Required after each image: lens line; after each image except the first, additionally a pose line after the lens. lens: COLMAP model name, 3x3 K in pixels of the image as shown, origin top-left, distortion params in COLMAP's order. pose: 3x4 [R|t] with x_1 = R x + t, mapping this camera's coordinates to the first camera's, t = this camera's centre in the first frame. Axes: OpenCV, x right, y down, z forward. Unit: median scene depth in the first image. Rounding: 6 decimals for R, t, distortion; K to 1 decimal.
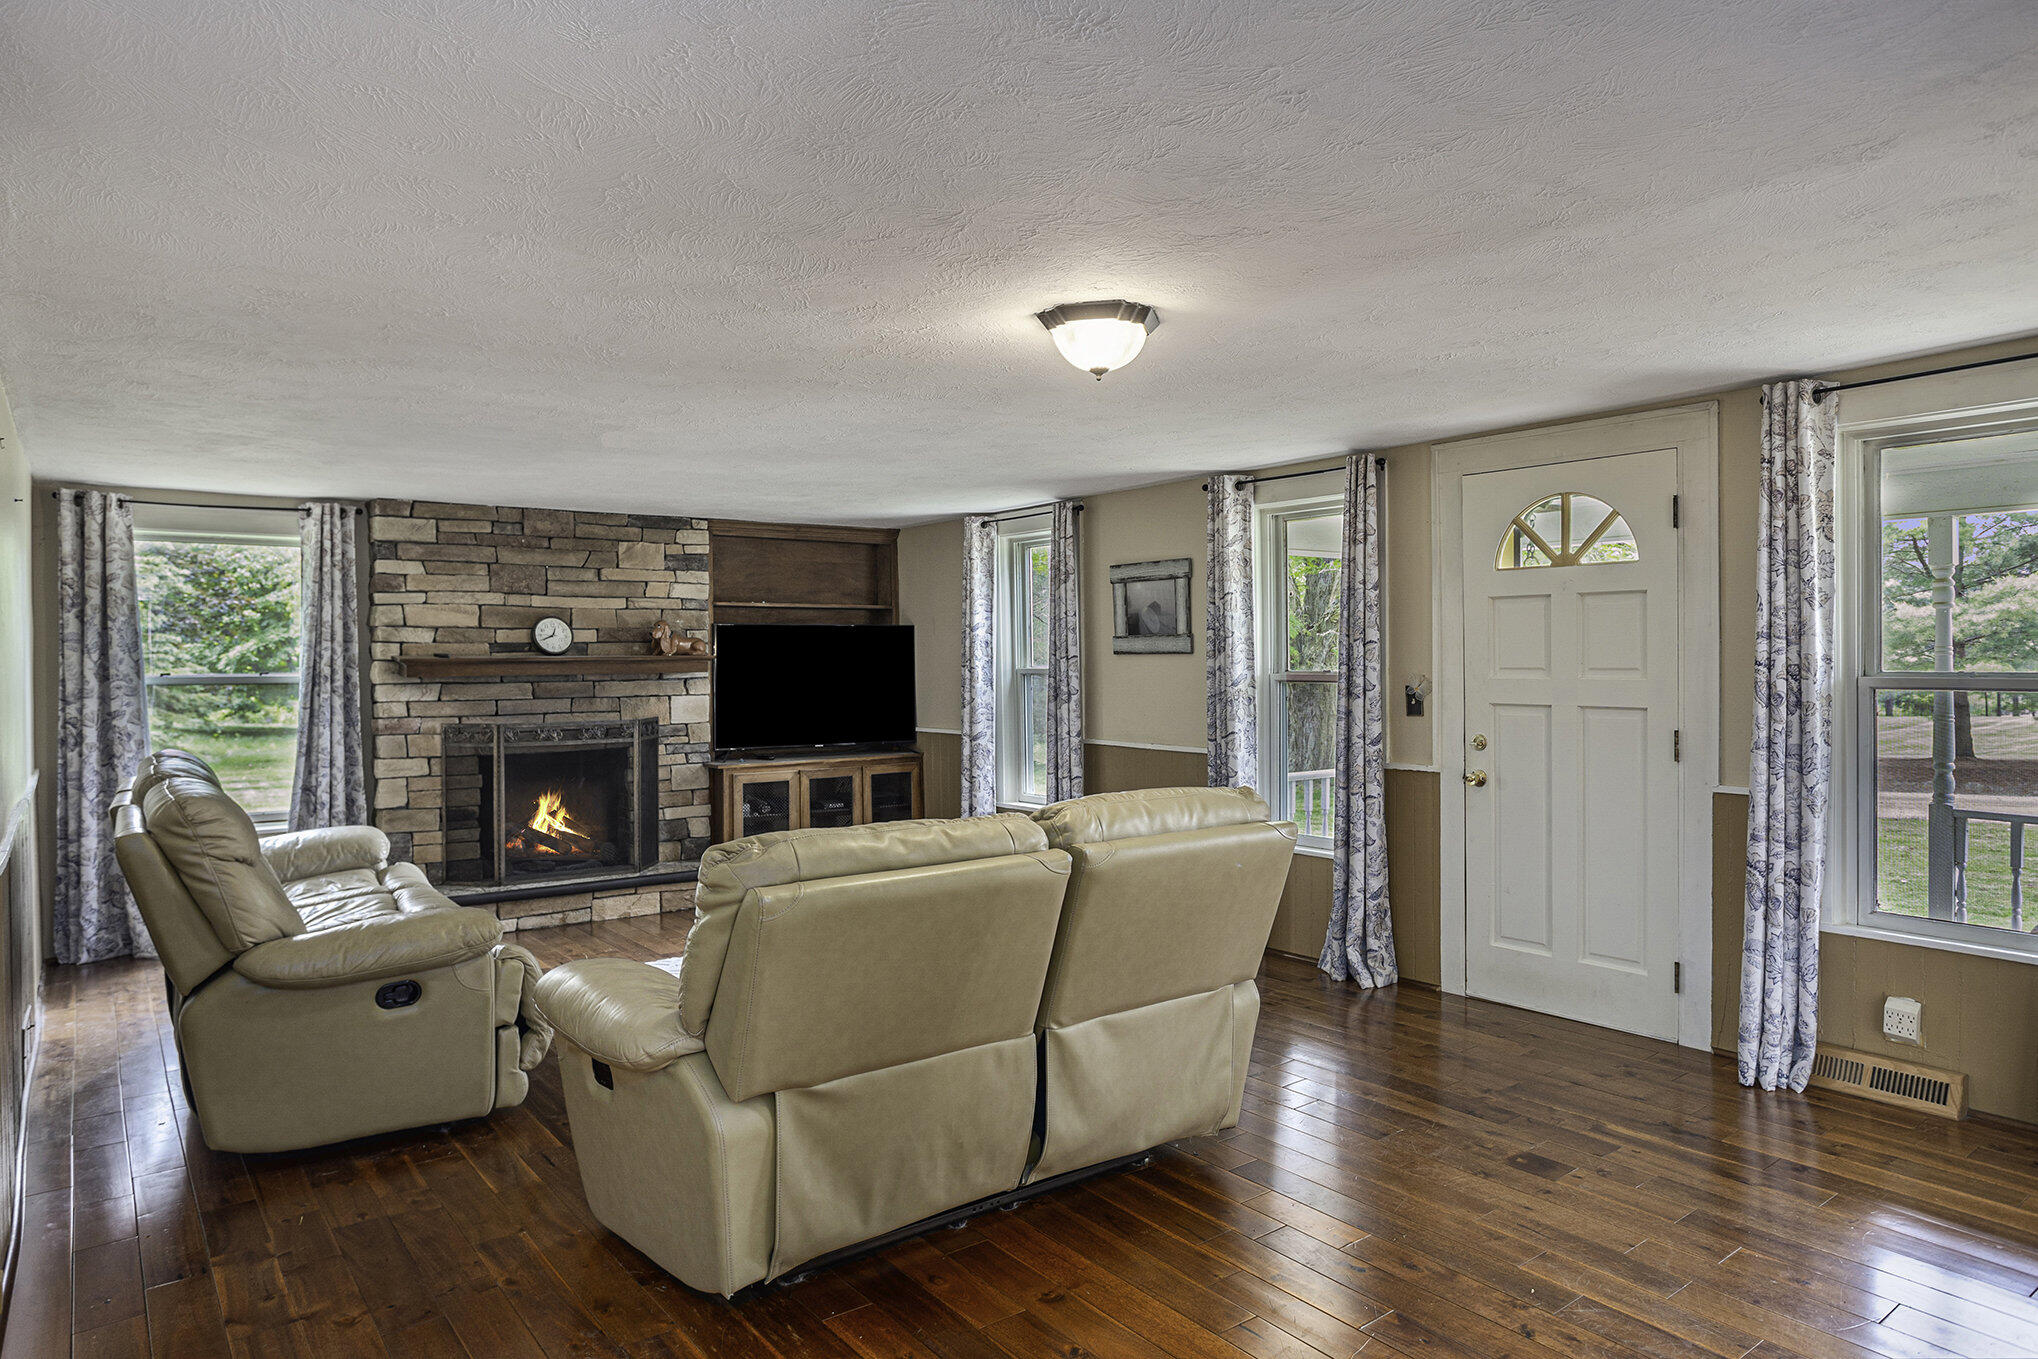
lens RADIAL K [[1247.6, 0, 1019.0], [0, 1247.6, 679.5], [0, 0, 1]] dist [-0.000954, -0.000212]
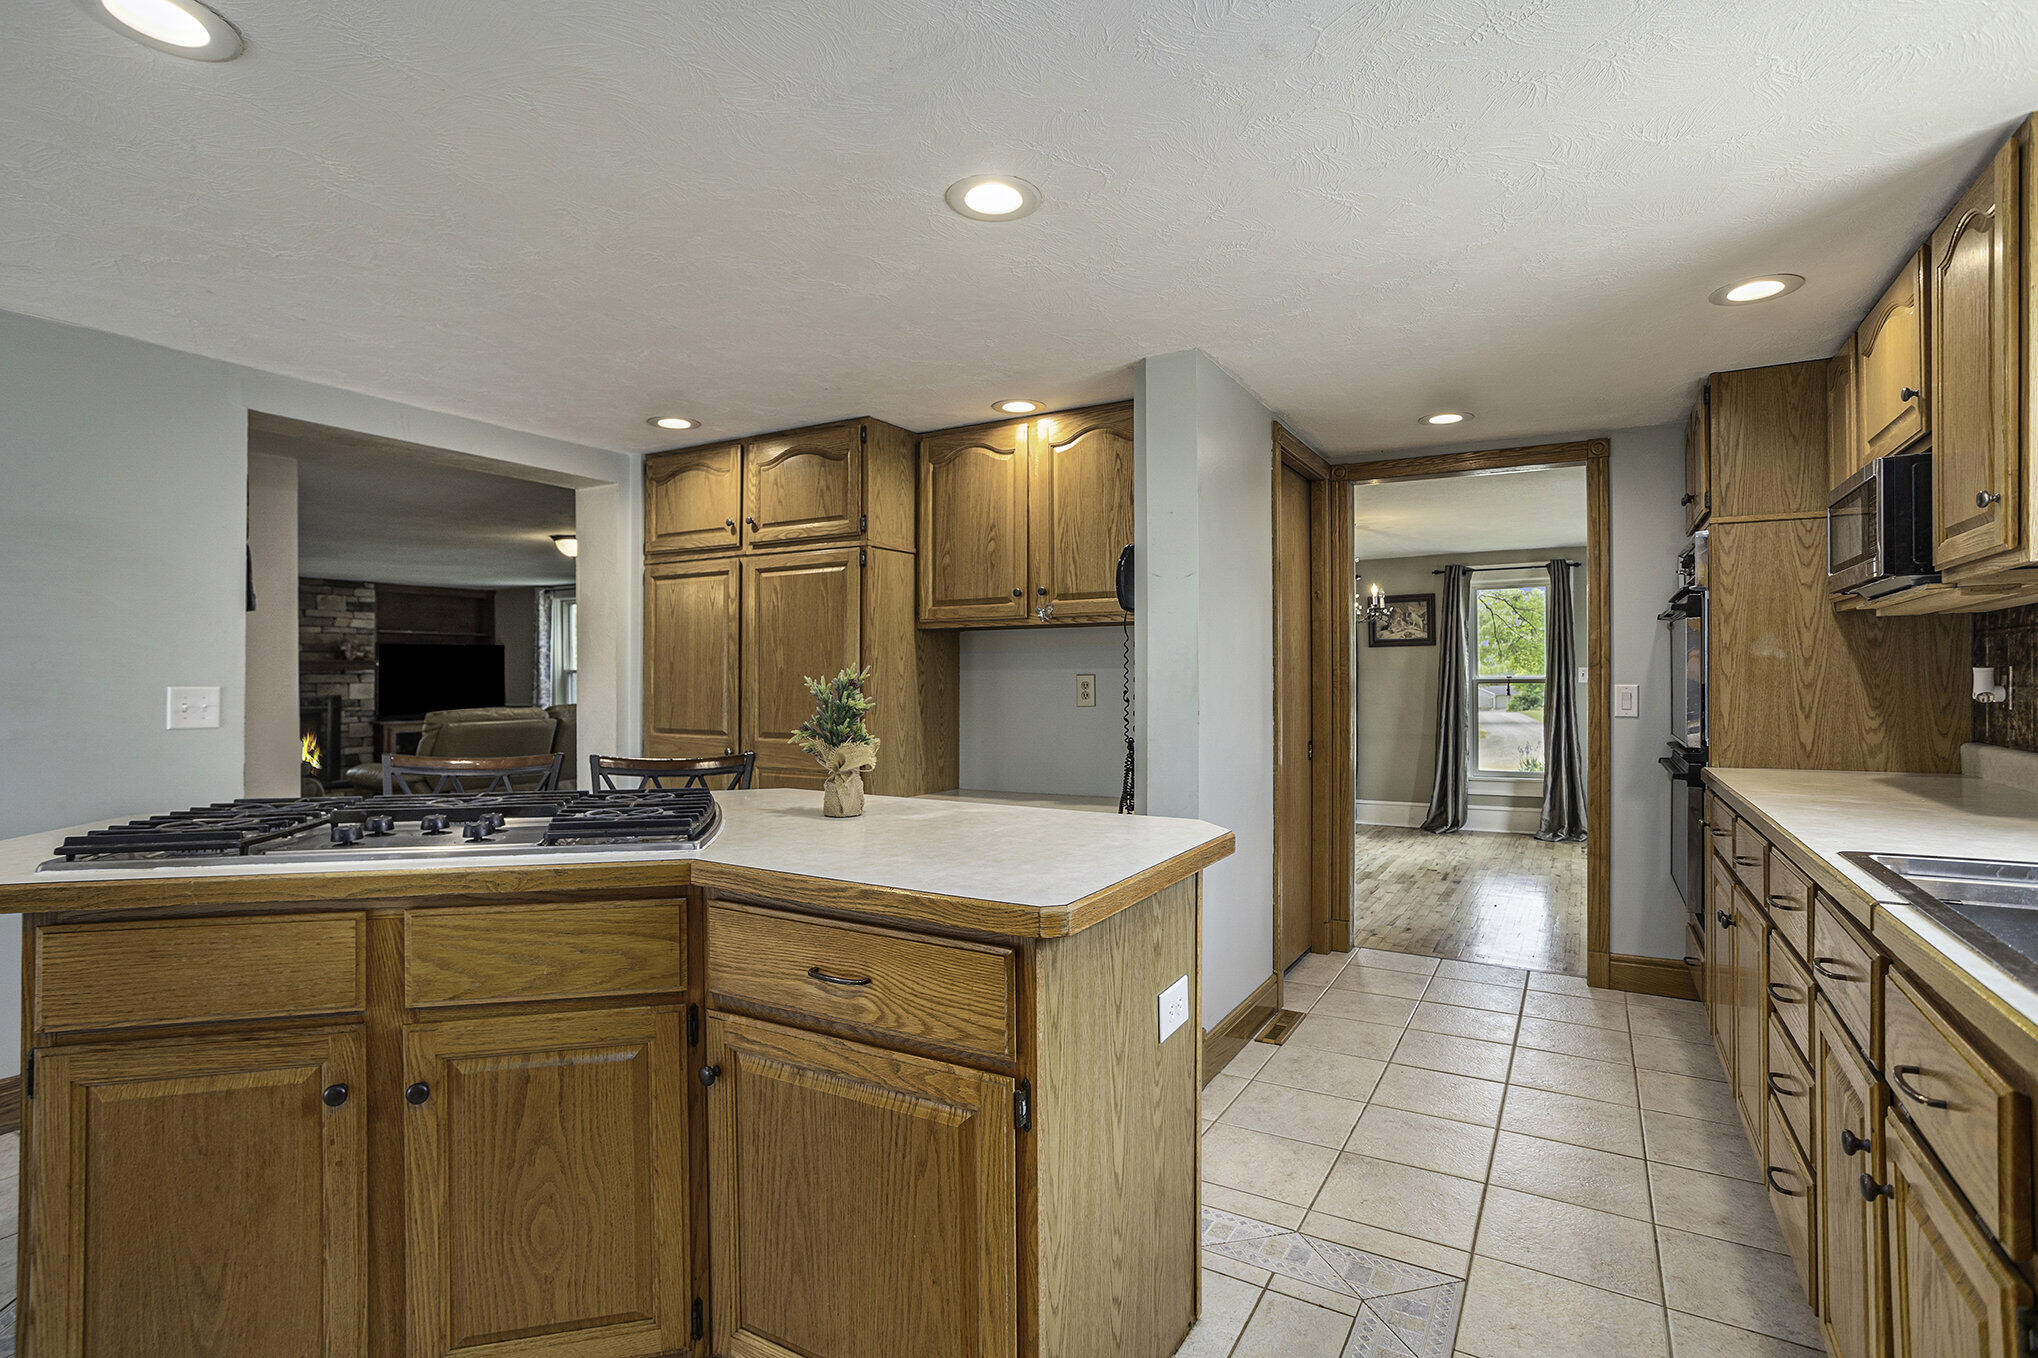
lens RADIAL K [[976.7, 0, 1019.0], [0, 976.7, 679.0], [0, 0, 1]] dist [-0.047070, 0.027435]
pose [[0.920418, 0.005679, 0.390894, 0.058438], [0.000447, 0.999879, -0.015579, 0.028940], [-0.390935, 0.014514, 0.920304, -0.610920]]
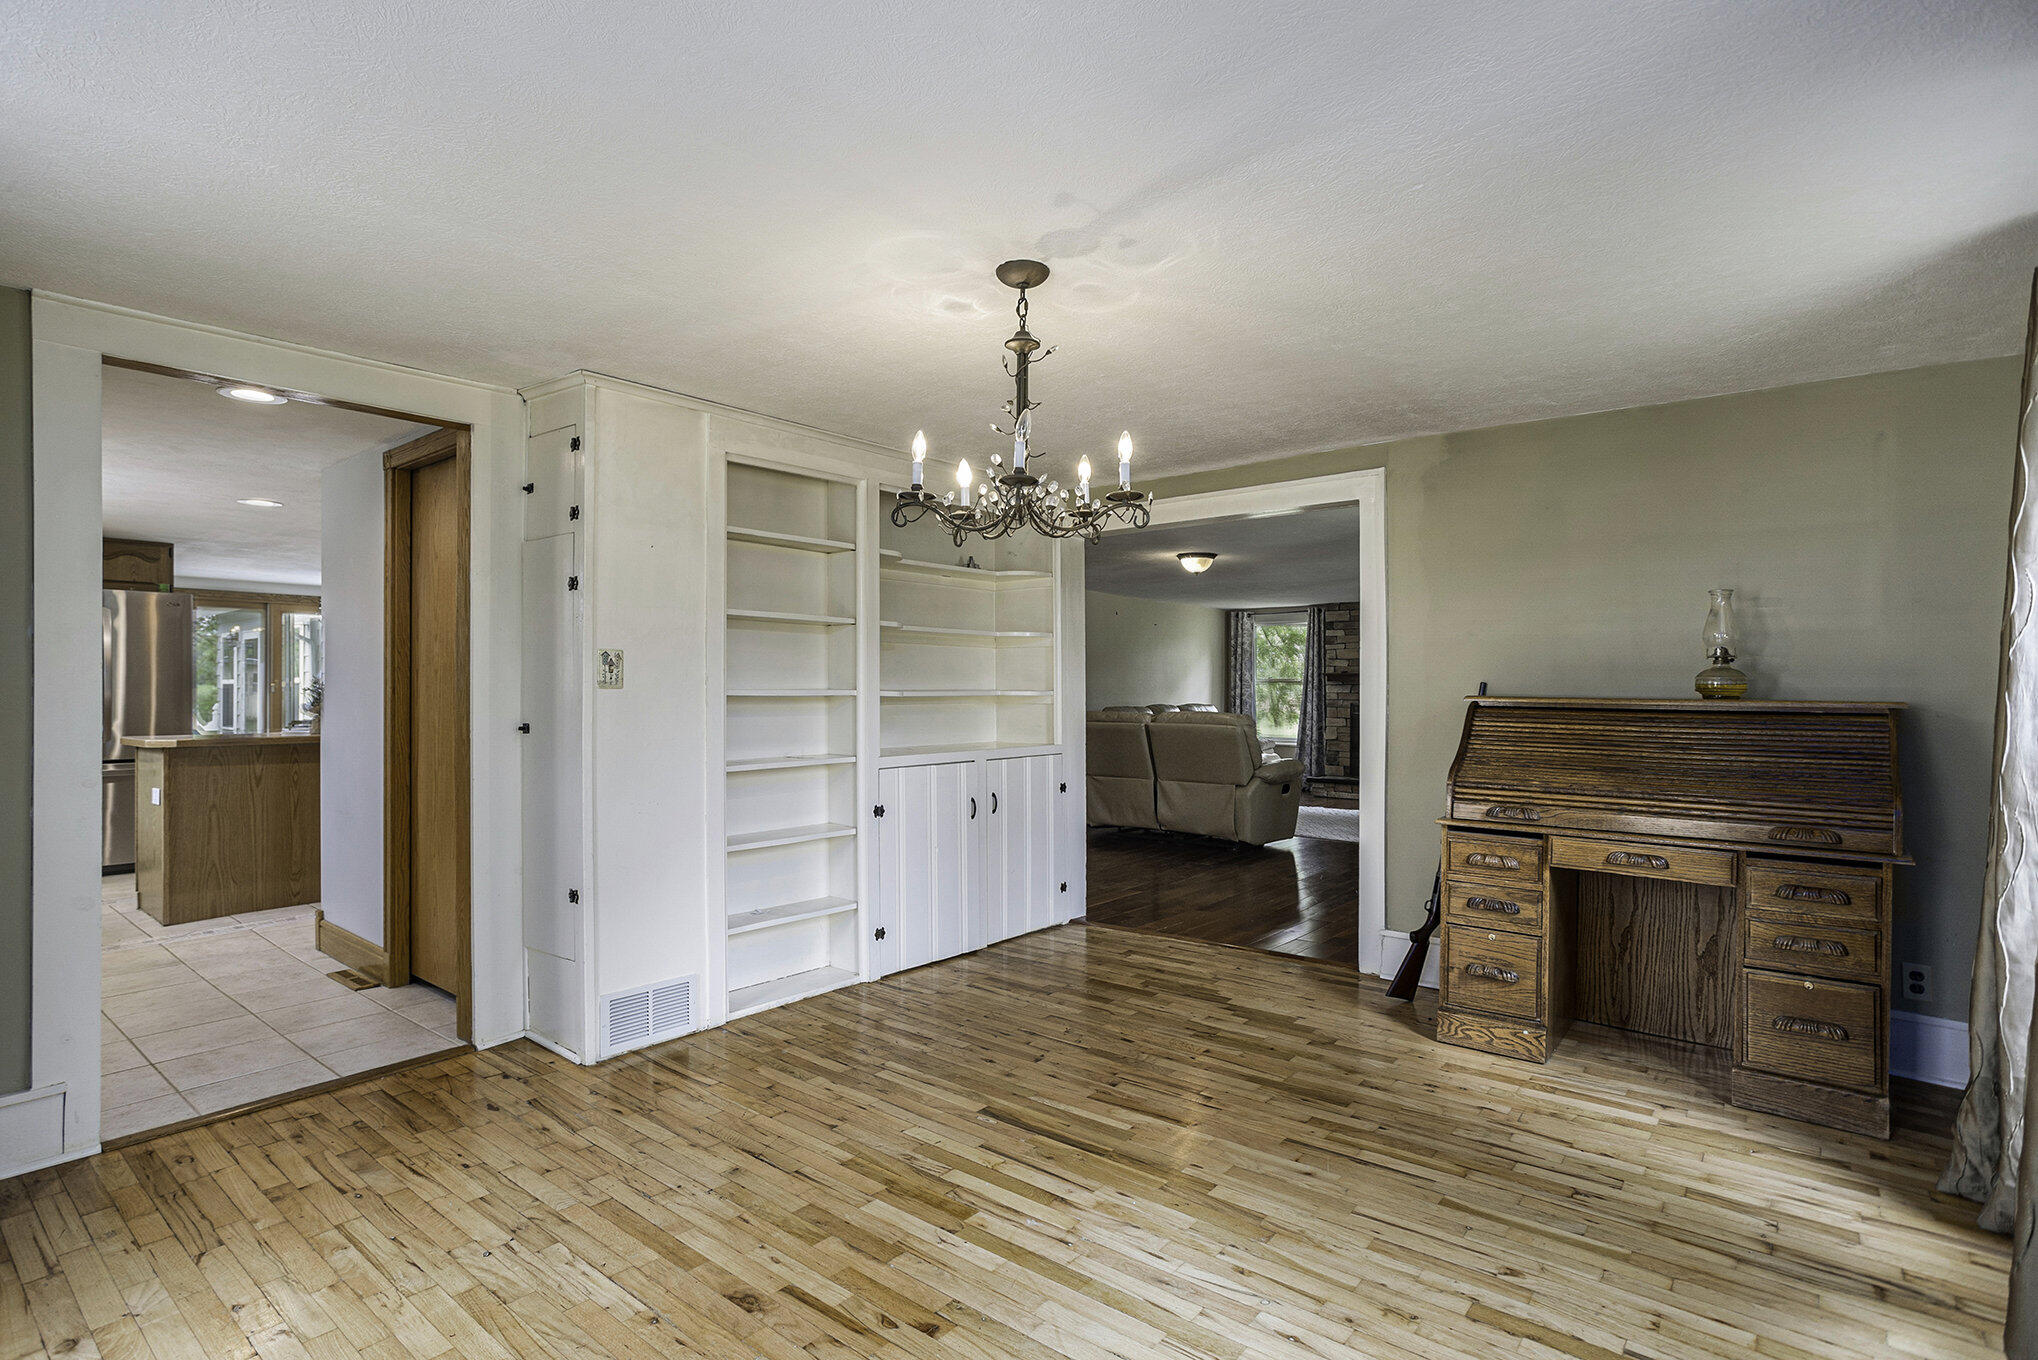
lens RADIAL K [[976.7, 0, 1019.0], [0, 976.7, 680.0], [0, 0, 1]] dist [-0.047070, 0.027435]
pose [[0.260708, 0.000152, -0.965418, 0.903846], [-0.019938, 0.999788, -0.005227, 0.013651], [0.965212, 0.020611, 0.260655, -0.010230]]
